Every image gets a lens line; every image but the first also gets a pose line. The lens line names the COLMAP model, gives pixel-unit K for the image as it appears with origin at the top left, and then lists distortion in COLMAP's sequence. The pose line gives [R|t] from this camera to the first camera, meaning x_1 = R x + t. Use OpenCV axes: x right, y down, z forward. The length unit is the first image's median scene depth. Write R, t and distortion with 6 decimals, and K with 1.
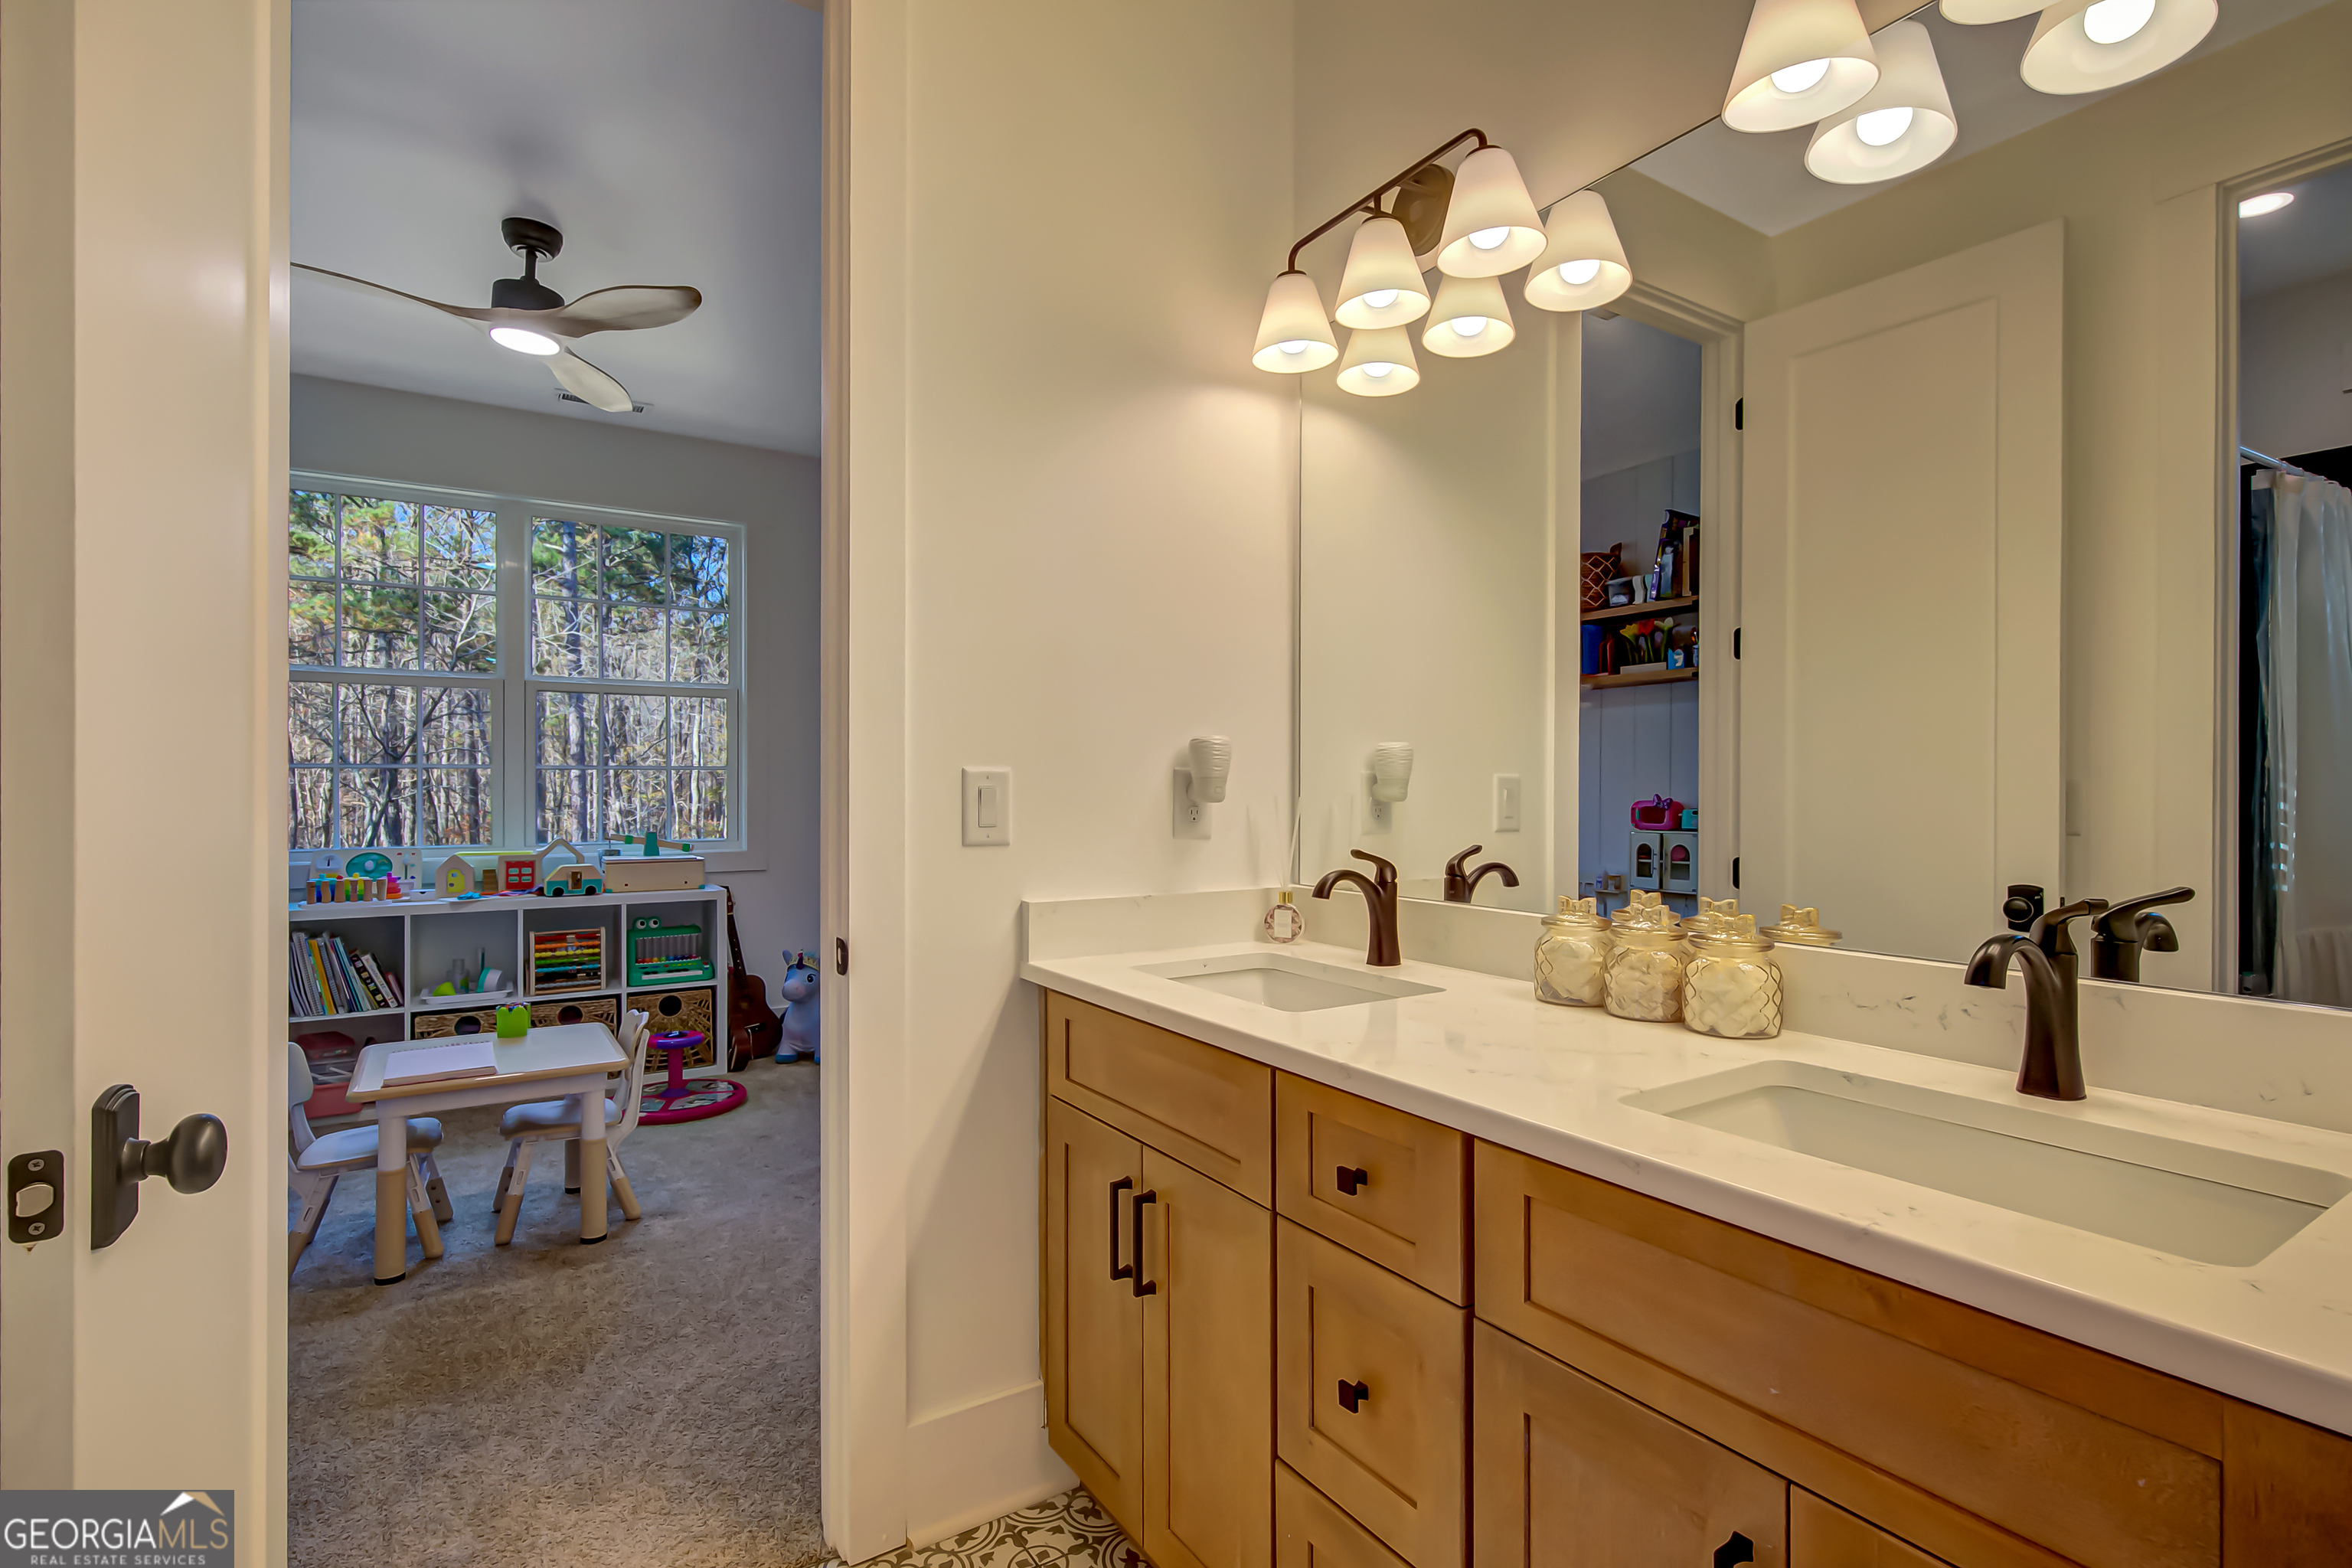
lens RADIAL K [[1099.0, 0, 1175.8], [0, 1099.0, 793.8], [0, 0, 1]] dist [0.001315, 0.000260]
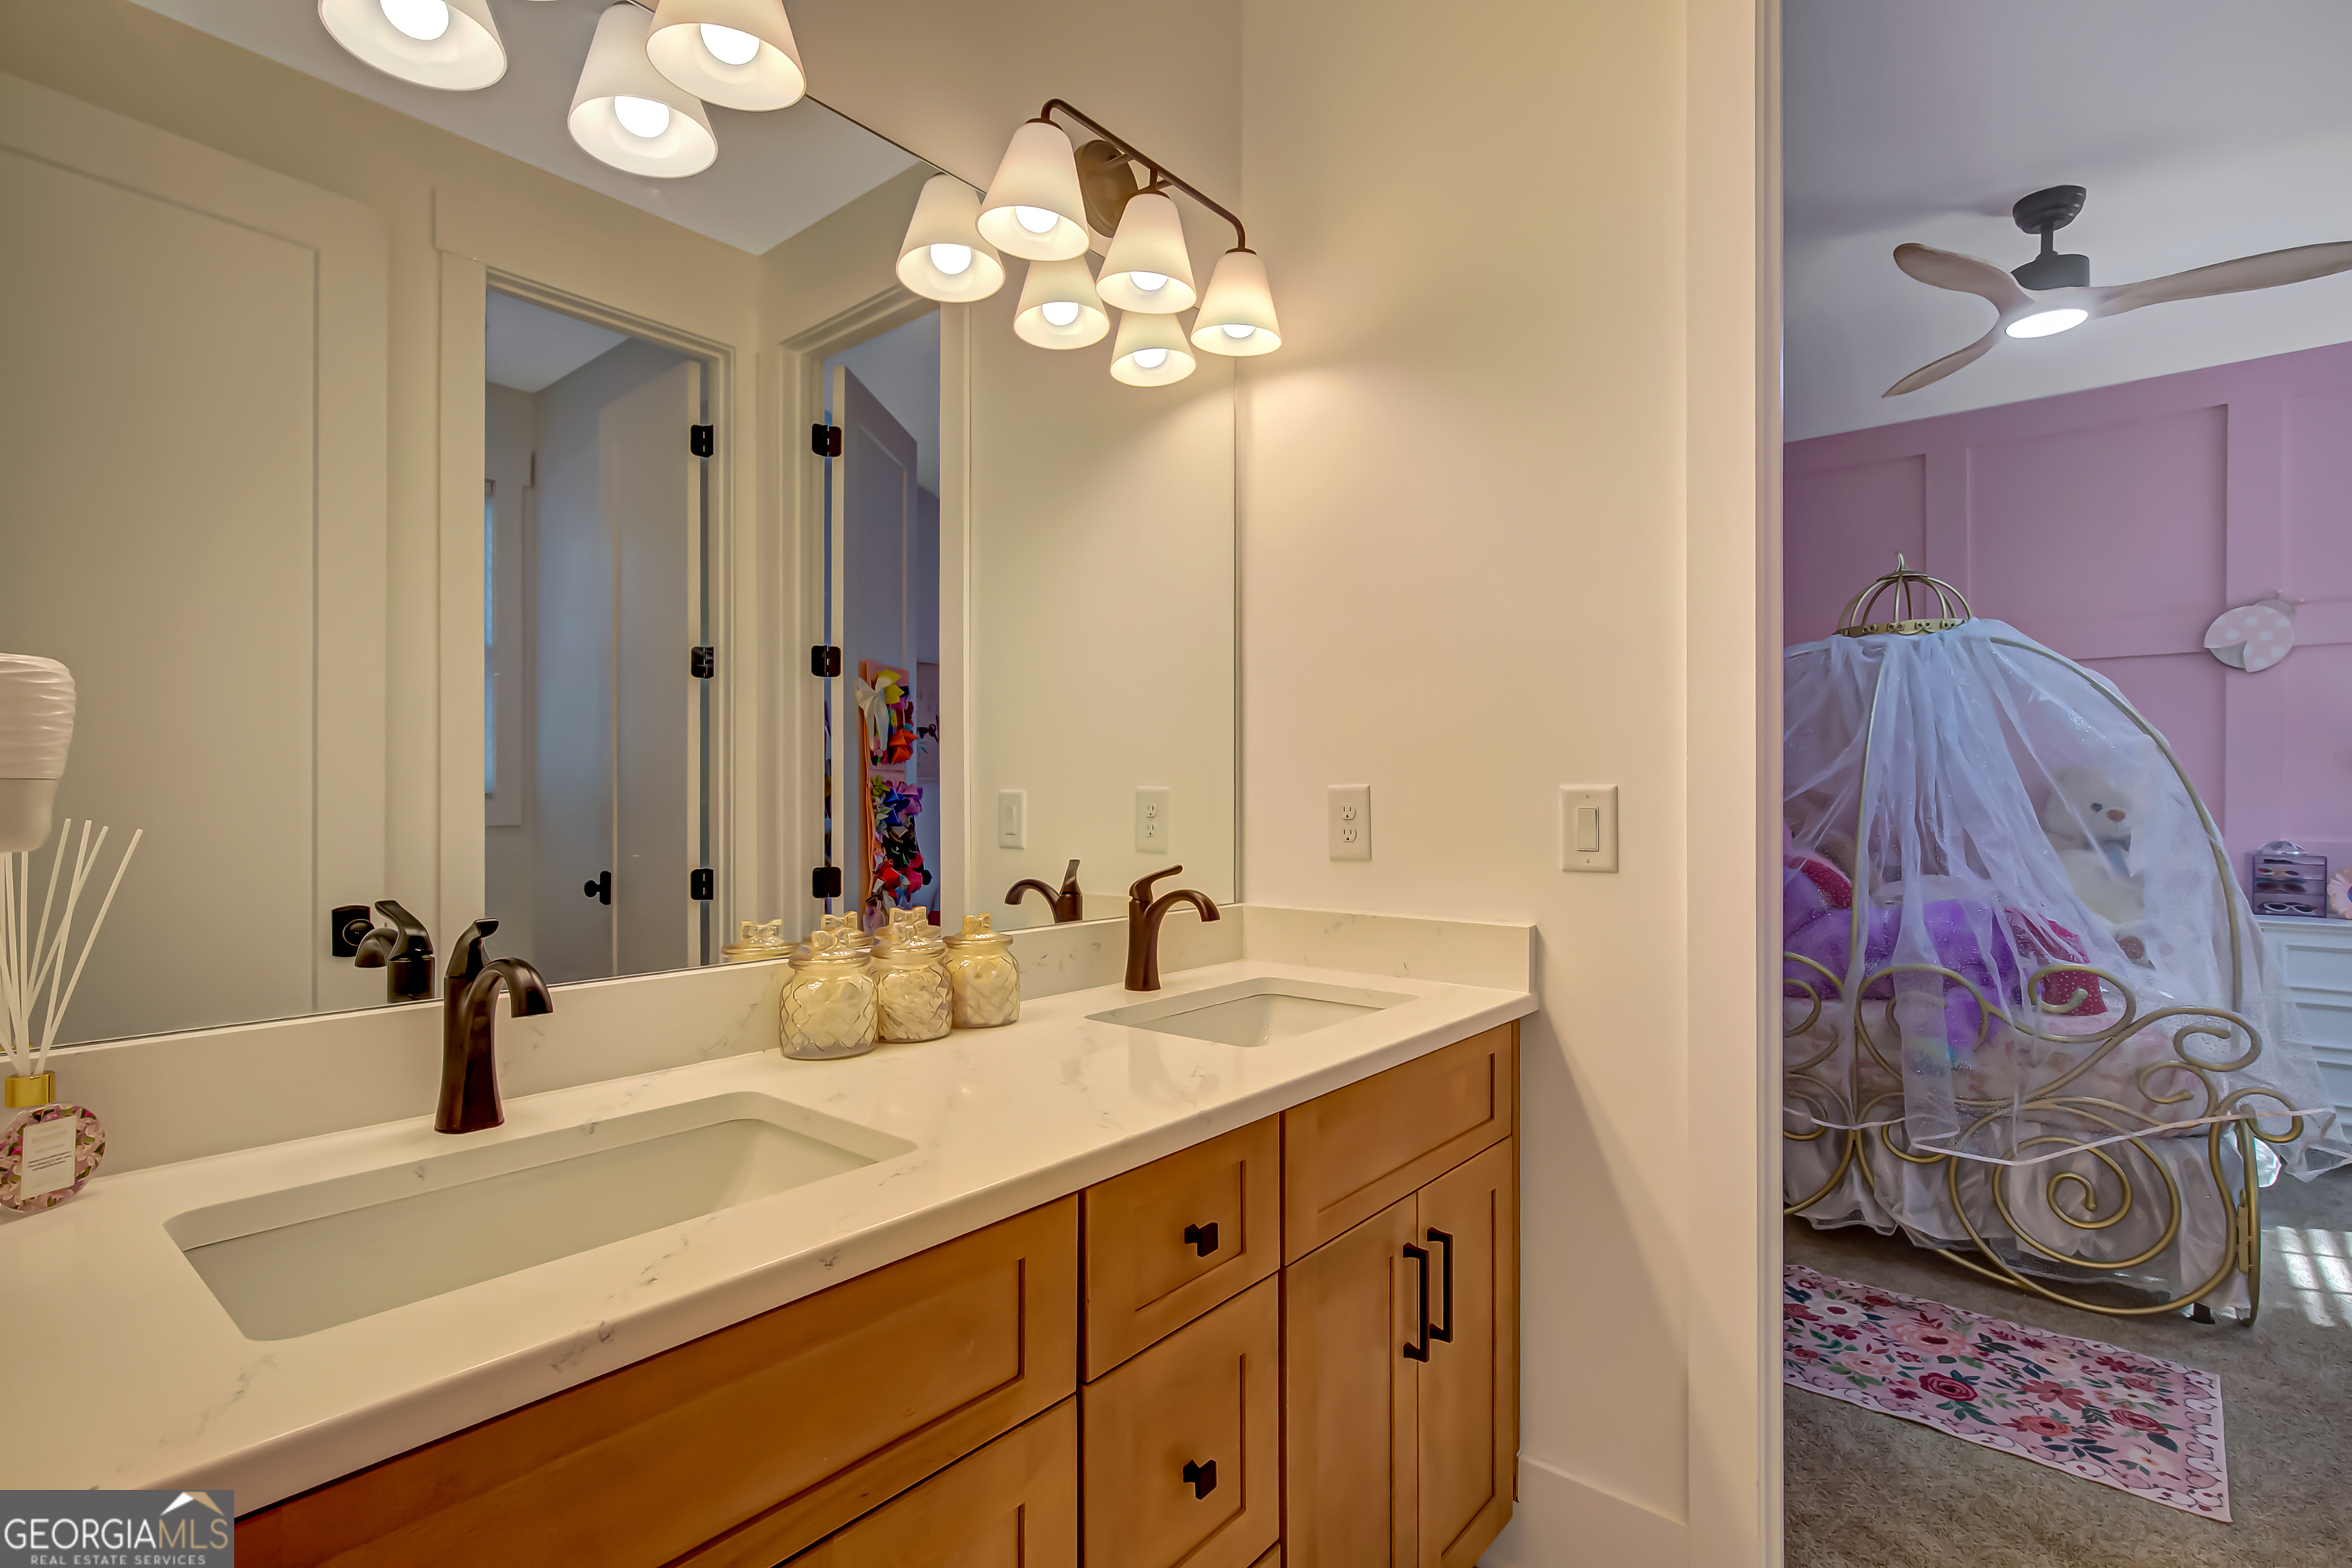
lens RADIAL K [[1099.0, 0, 1175.8], [0, 1099.0, 793.8], [0, 0, 1]] dist [0.001315, 0.000260]
pose [[-0.302951, 0.000348, 0.953006, -0.523863], [0.003259, 0.999994, 0.000671, -0.013430], [-0.953001, 0.003309, -0.302950, 0.966896]]
